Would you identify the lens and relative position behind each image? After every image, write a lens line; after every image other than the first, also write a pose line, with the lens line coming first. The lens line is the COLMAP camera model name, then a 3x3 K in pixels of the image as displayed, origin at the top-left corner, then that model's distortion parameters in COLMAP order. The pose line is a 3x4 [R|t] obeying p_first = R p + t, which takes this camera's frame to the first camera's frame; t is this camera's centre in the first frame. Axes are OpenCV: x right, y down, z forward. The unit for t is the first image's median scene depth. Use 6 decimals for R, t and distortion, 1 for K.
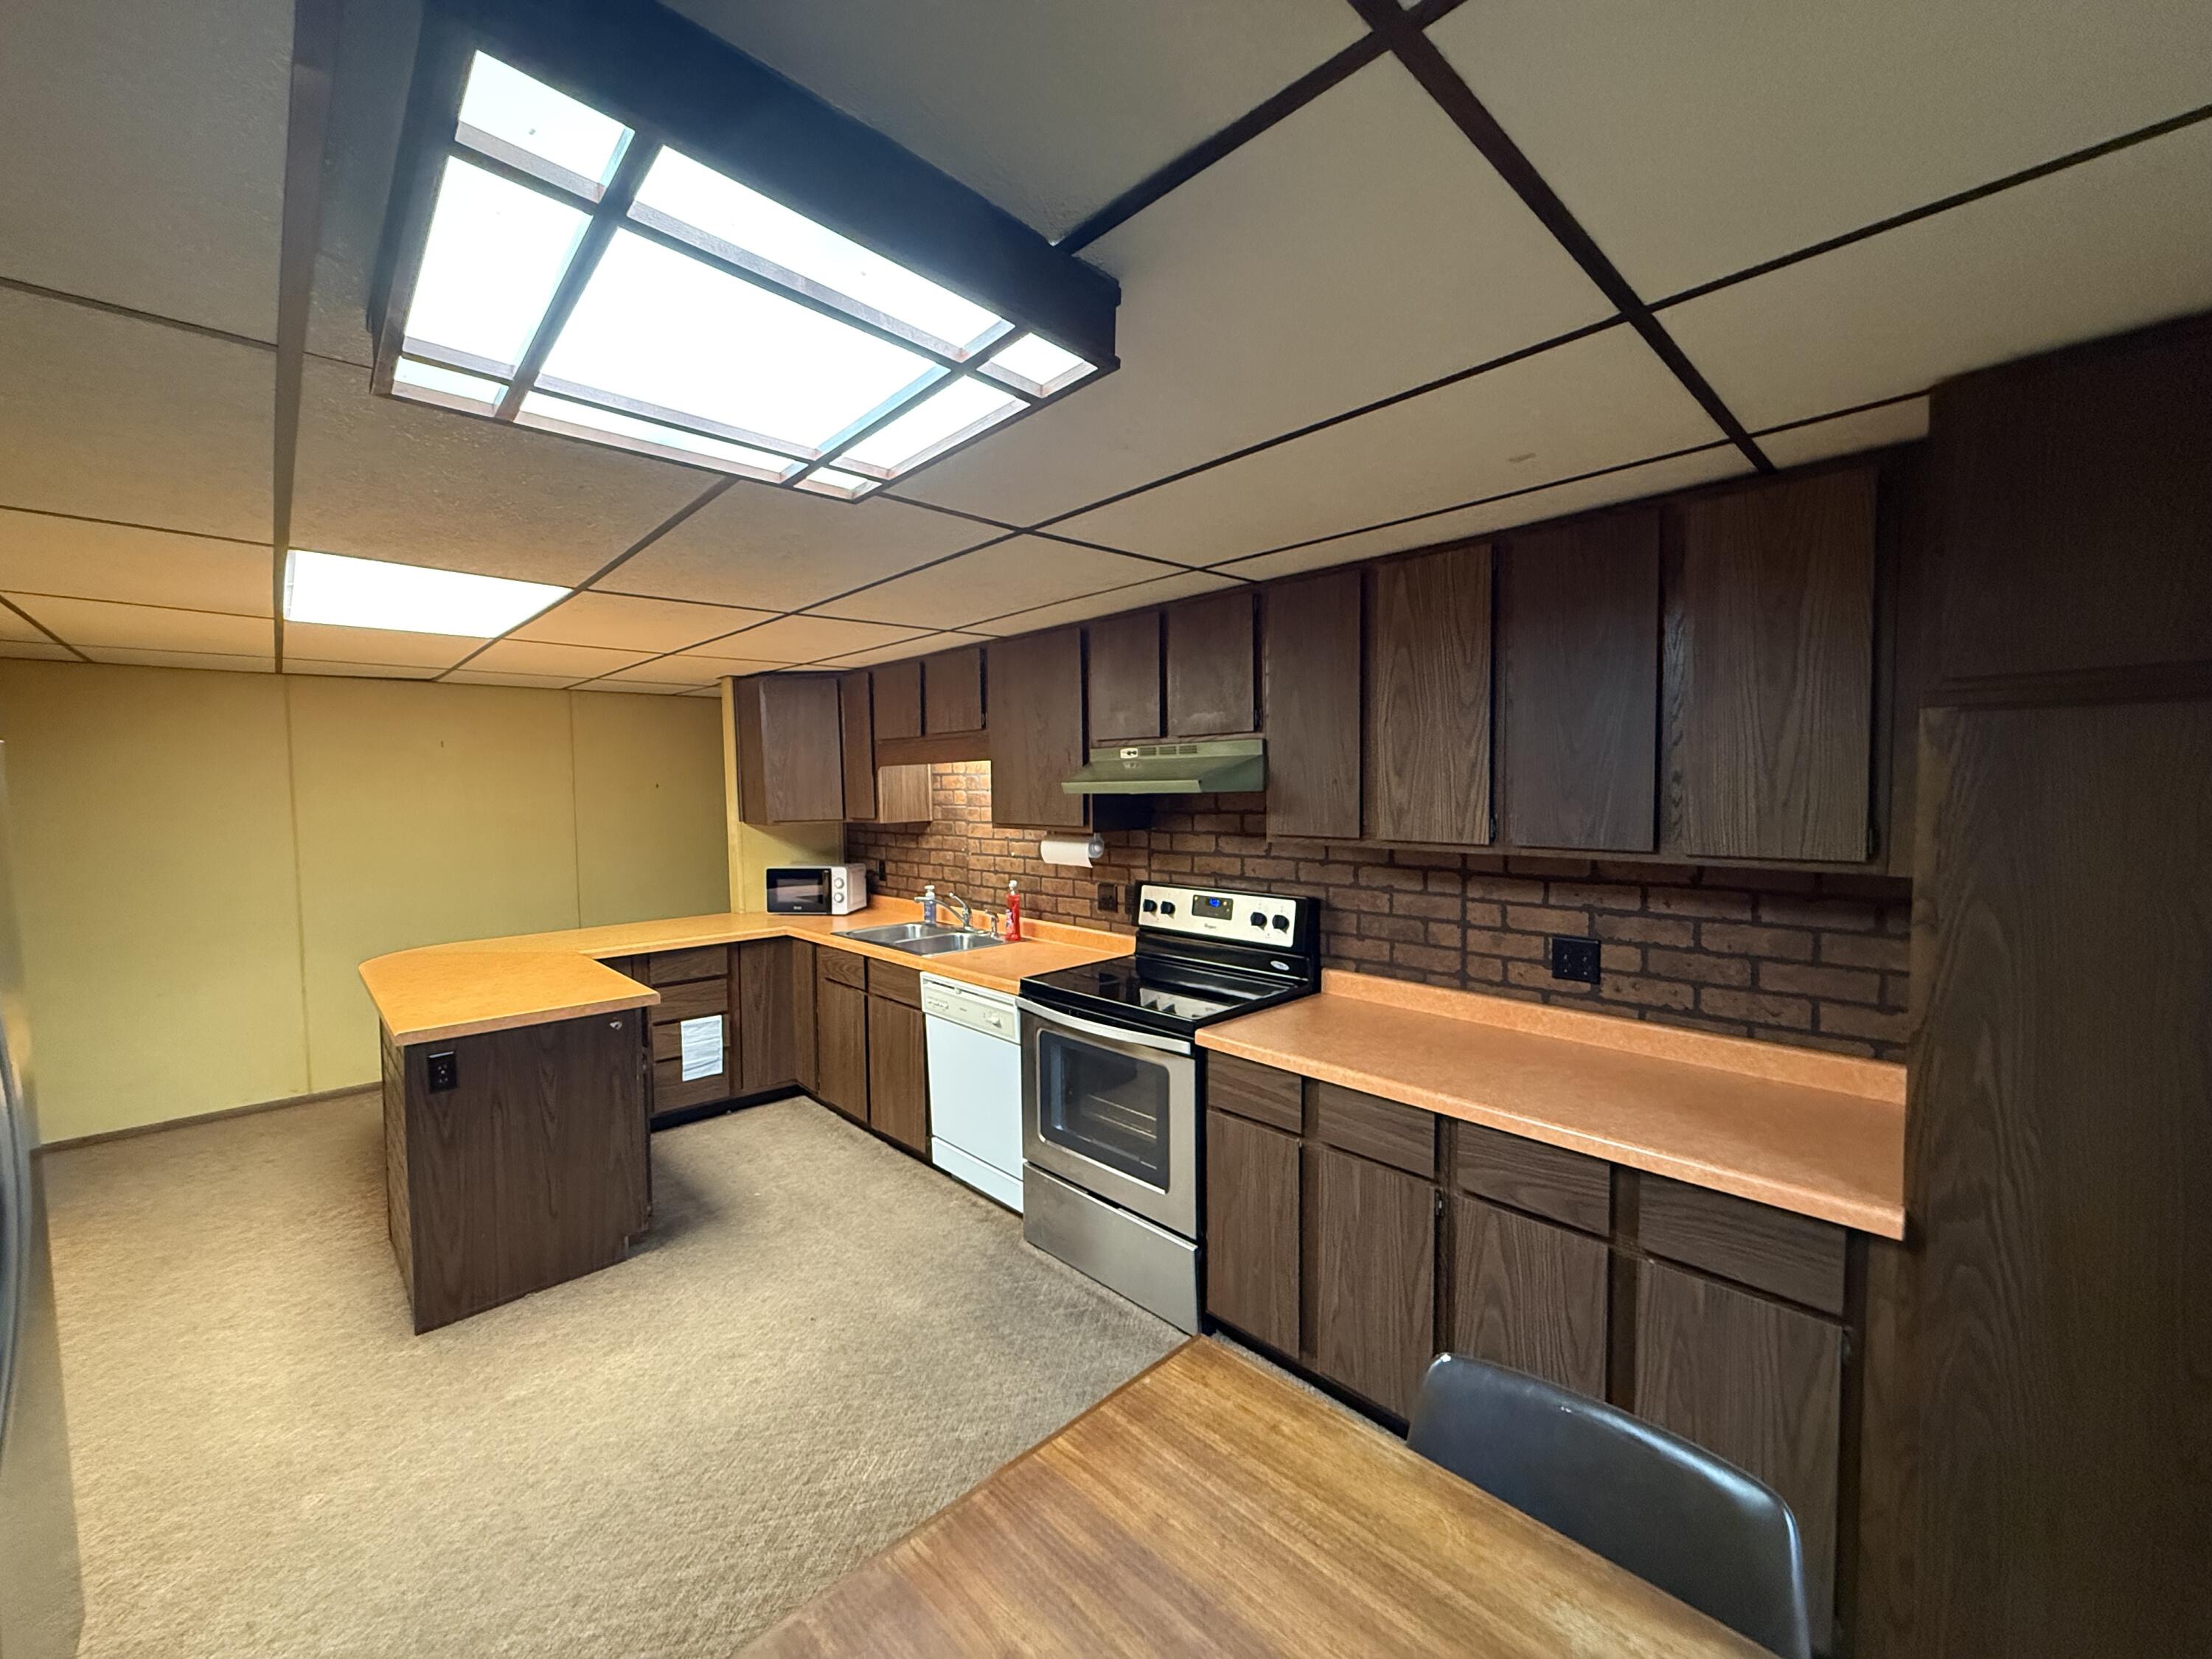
lens RADIAL K [[876.0, 0, 1104.2], [0, 876.0, 830.6], [0, 0, 1]] dist [0.000418, 0.000056]
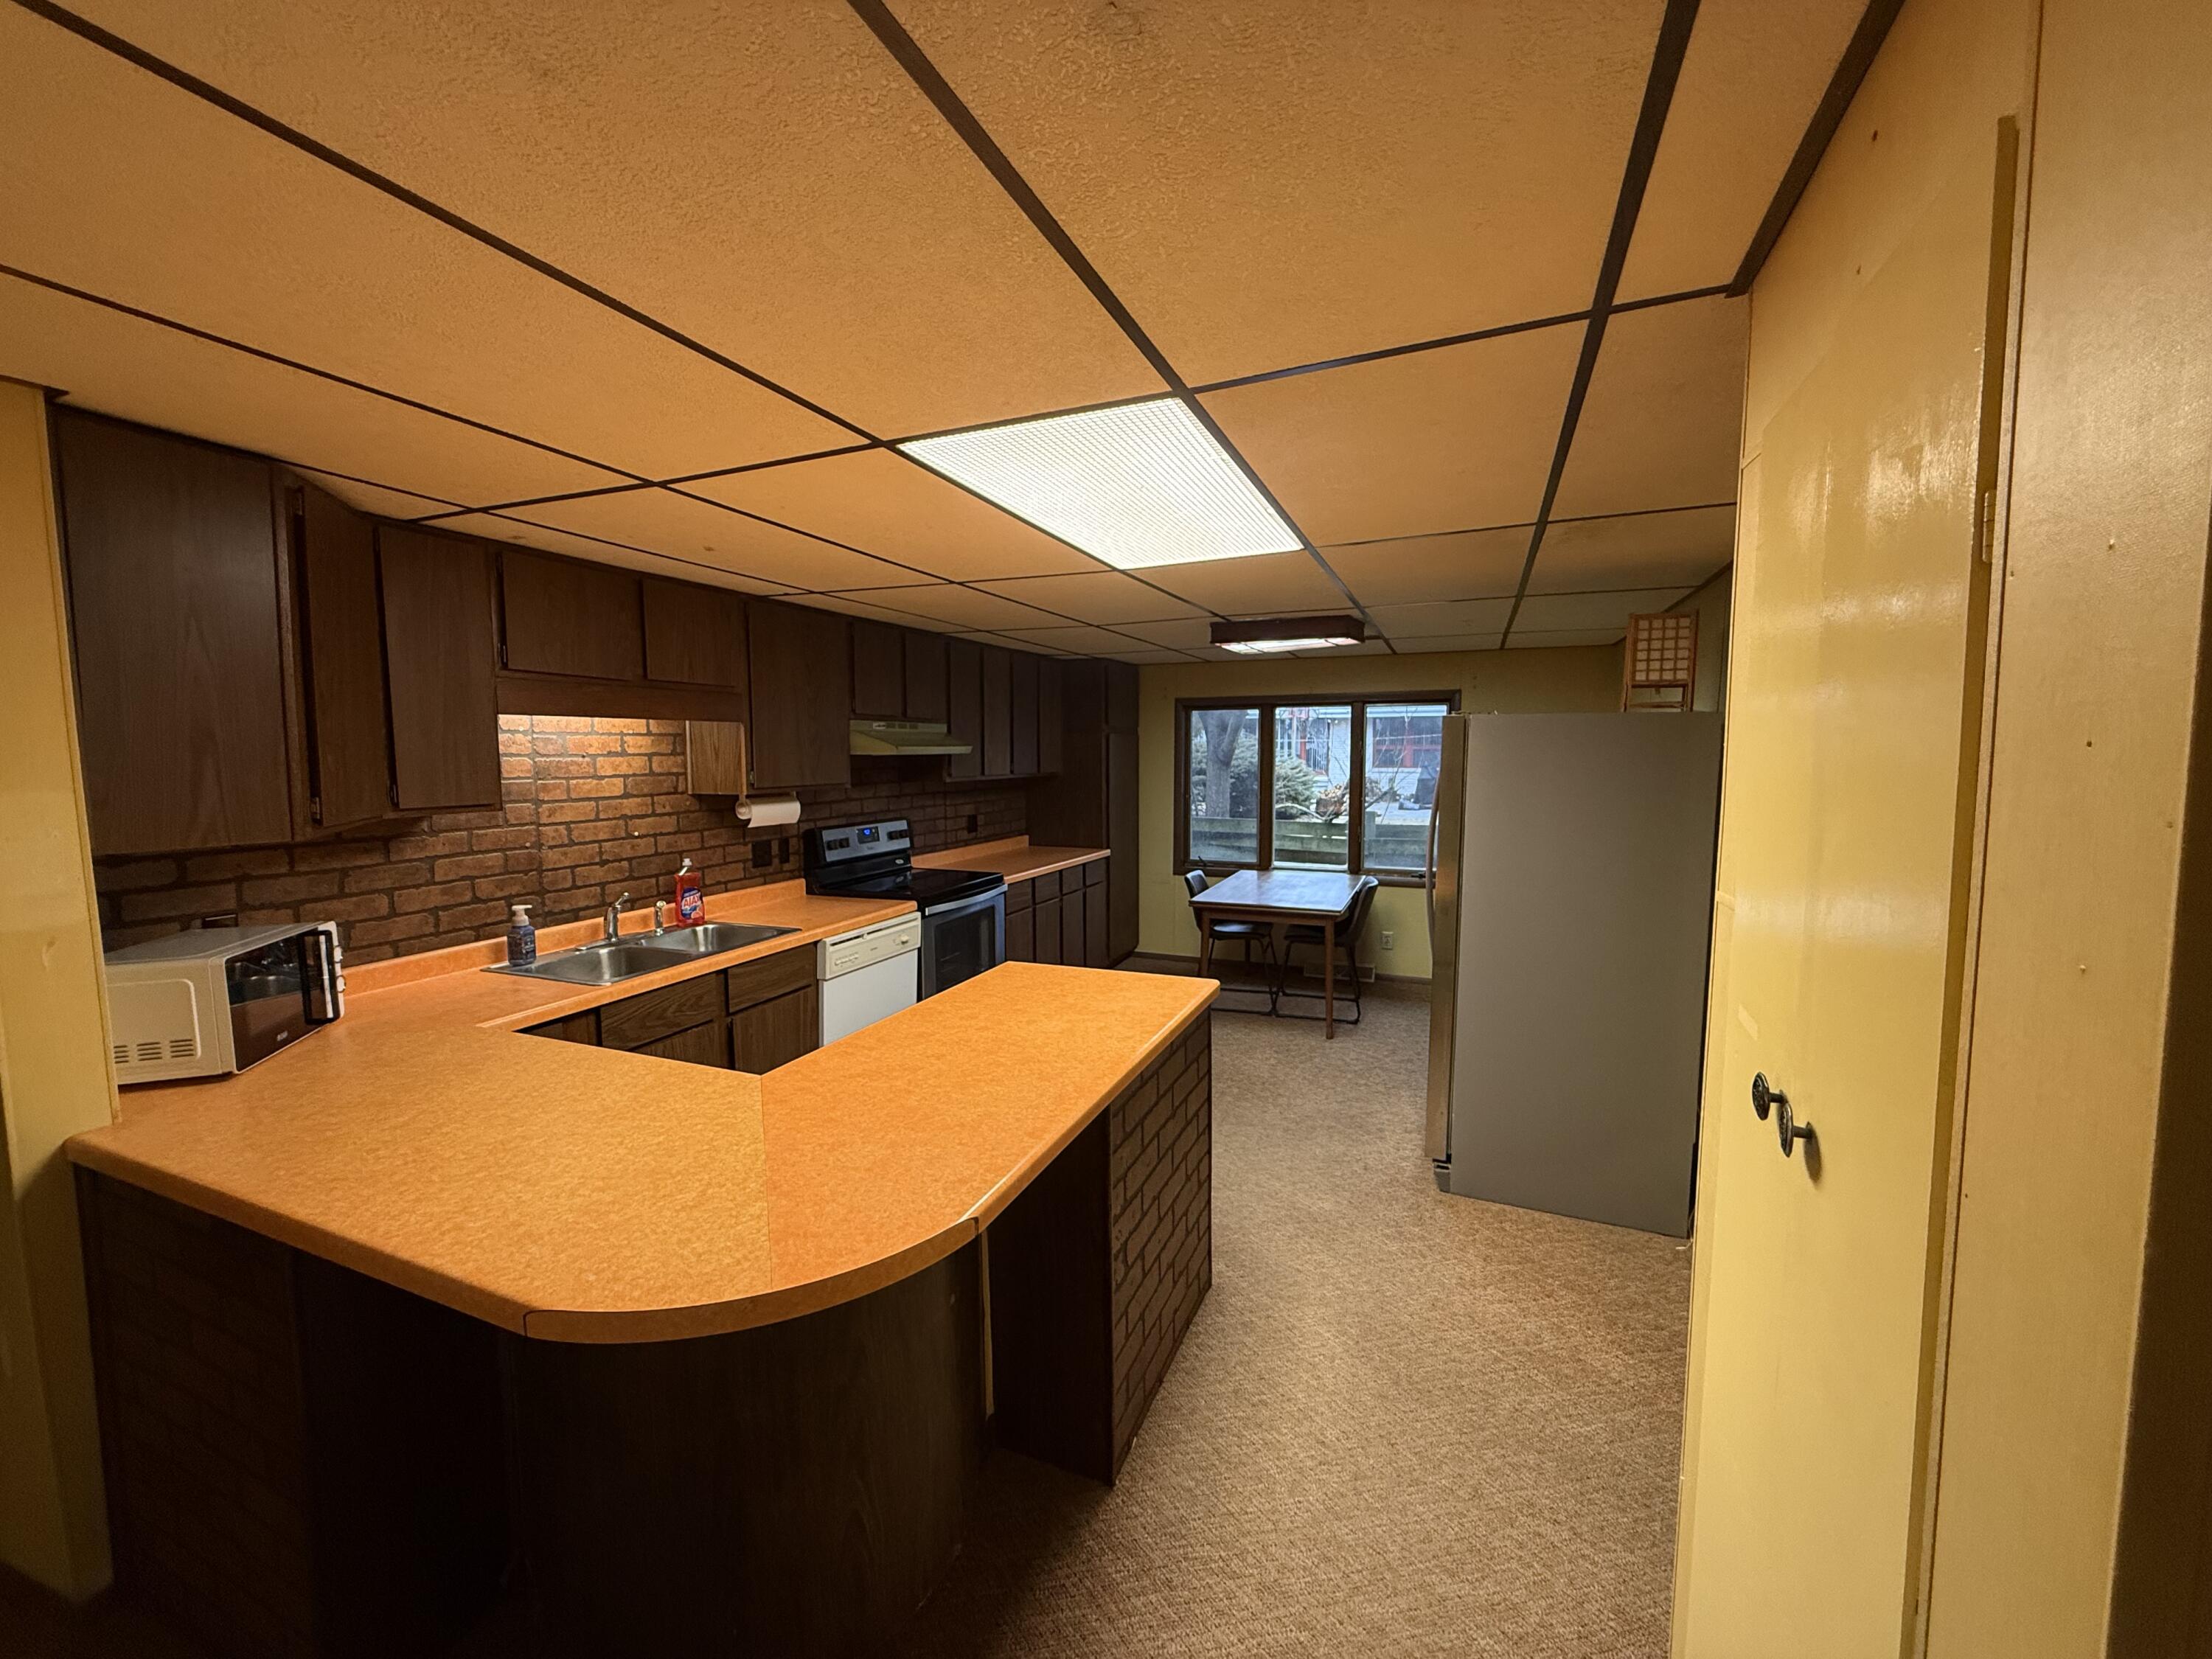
lens RADIAL K [[876.0, 0, 1097.4], [0, 876.0, 825.7], [0, 0, 1]] dist [0.000418, 0.000056]
pose [[-0.394892, -0.062770, 0.916581, -1.358875], [0.062909, 0.993474, 0.095139, -0.041857], [-0.916571, 0.095231, -0.388366, 1.222604]]
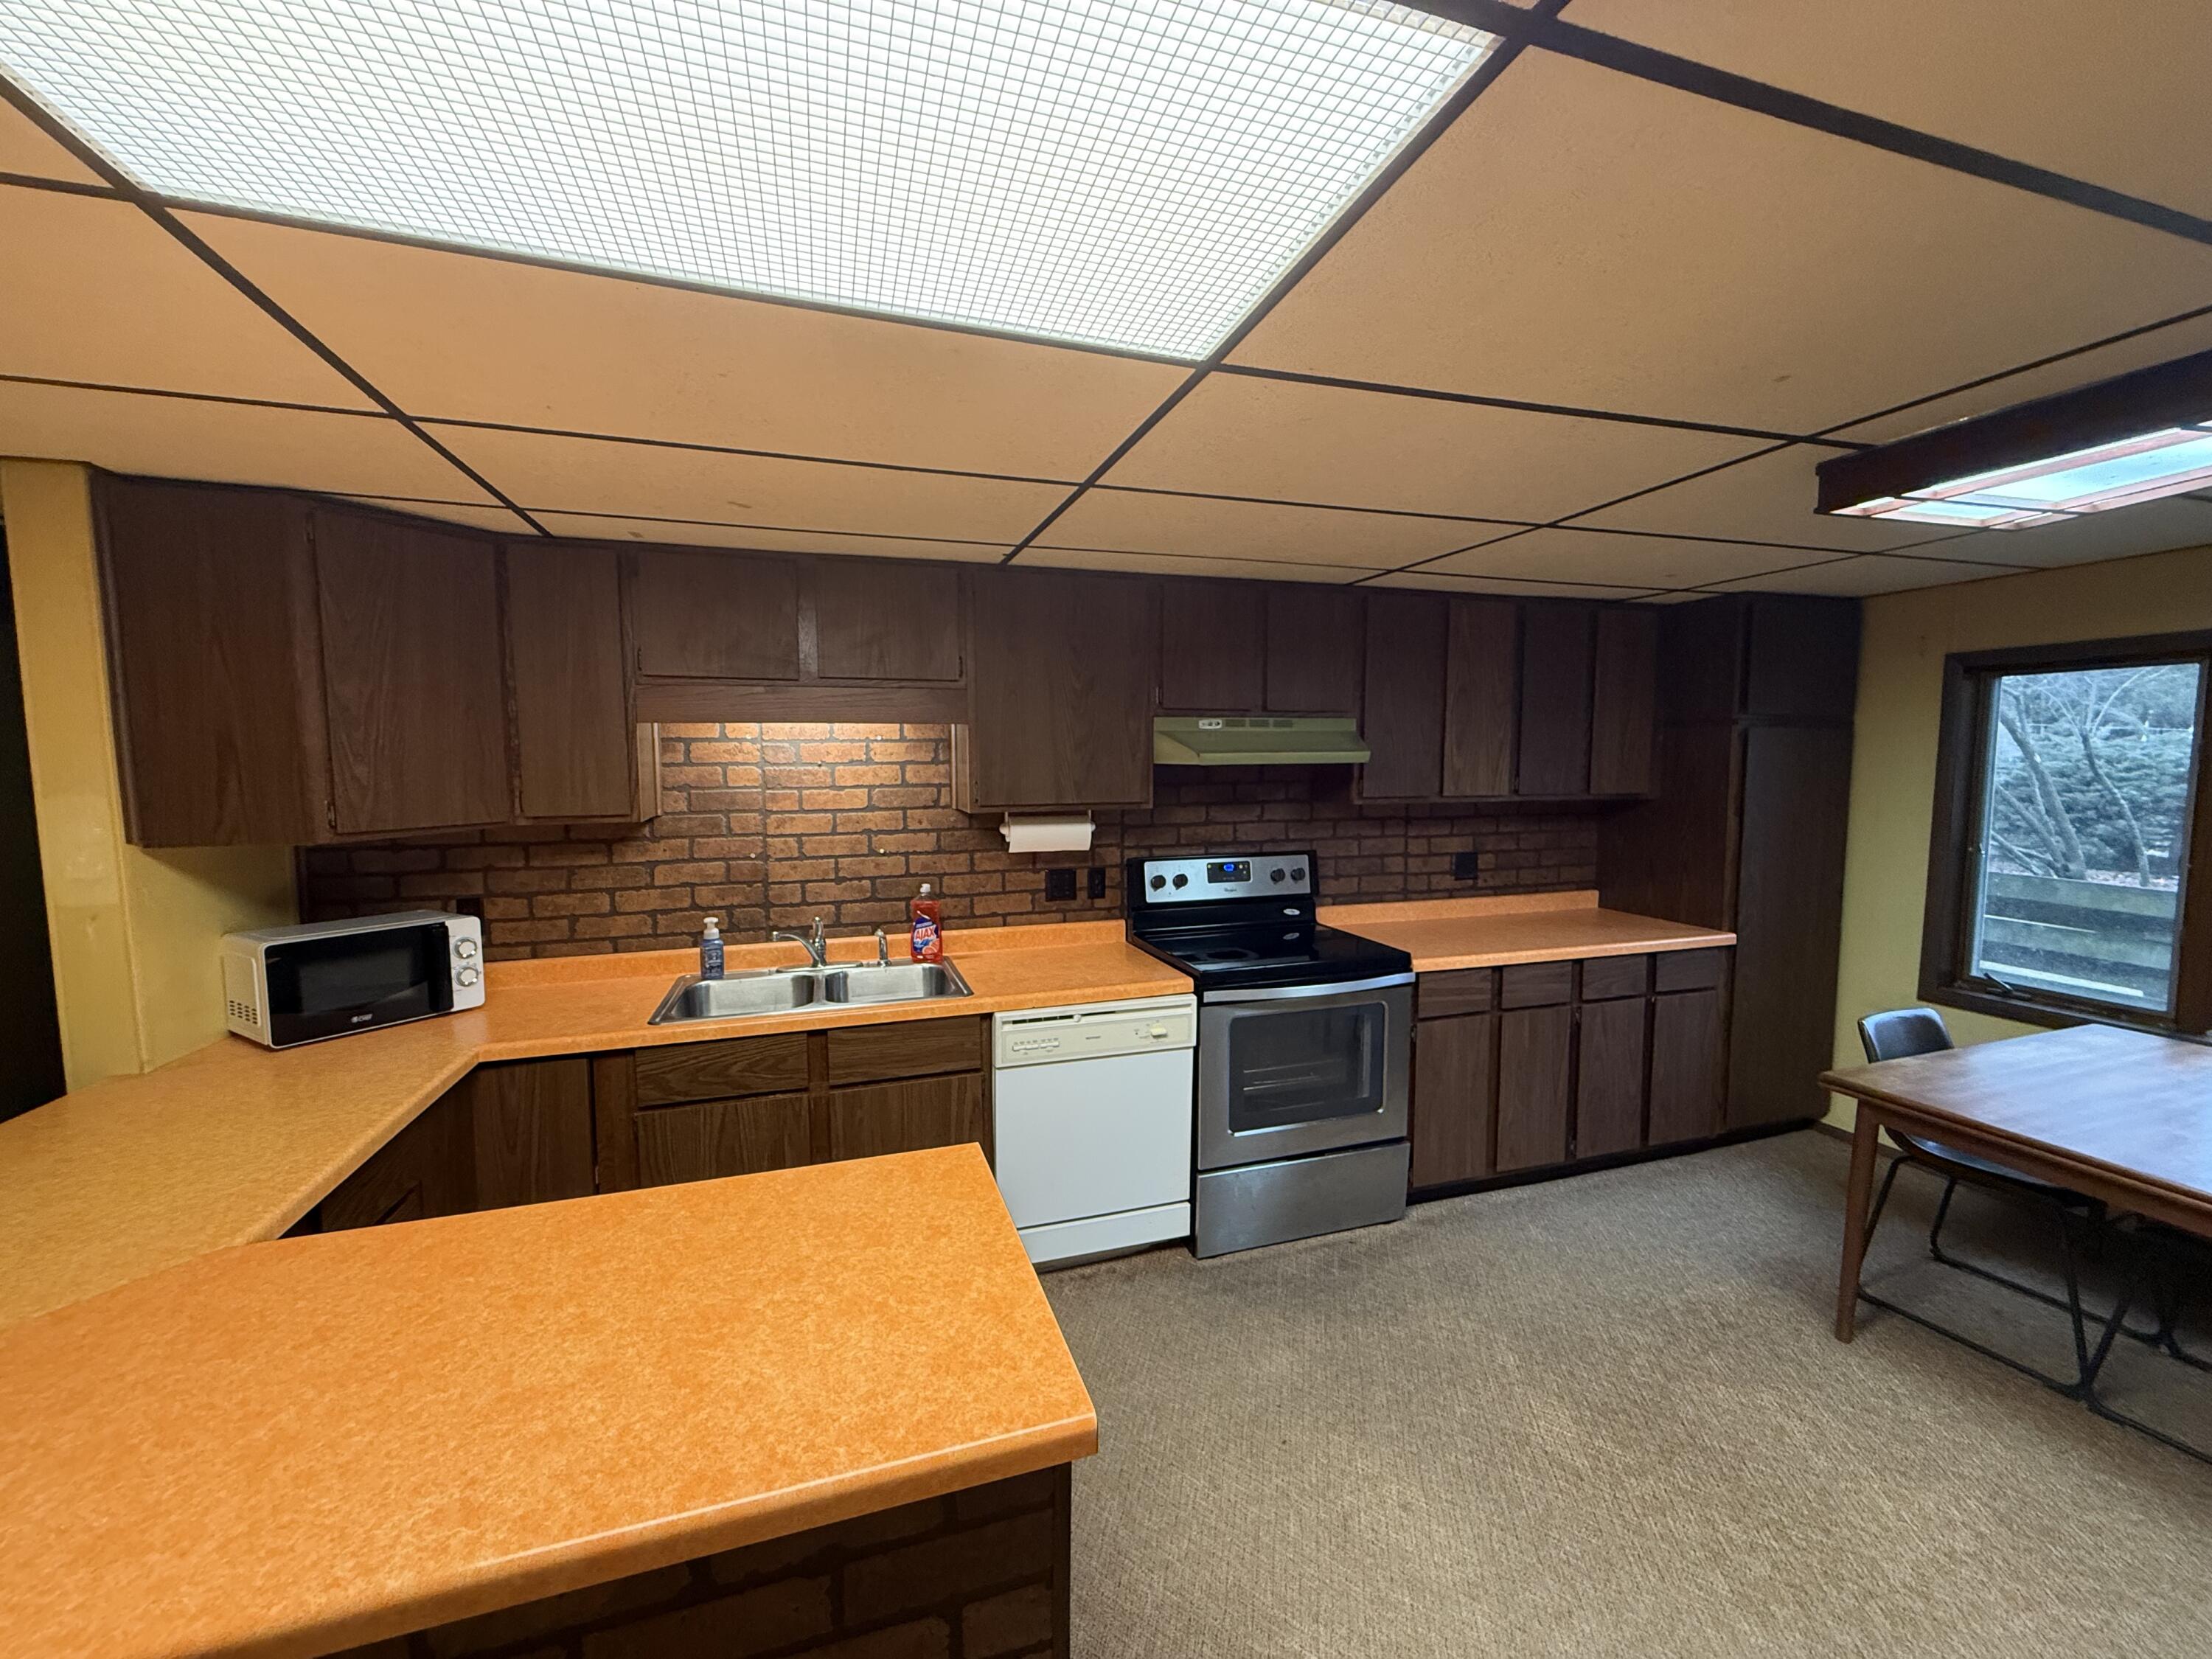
lens RADIAL K [[876.0, 0, 1097.6], [0, 876.0, 826.8], [0, 0, 1]] dist [0.000418, 0.000056]
pose [[0.436977, -0.058789, 0.897549, -0.909775], [0.049827, 0.997912, 0.041104, -0.019784], [-0.898091, 0.026760, 0.438994, 0.678925]]
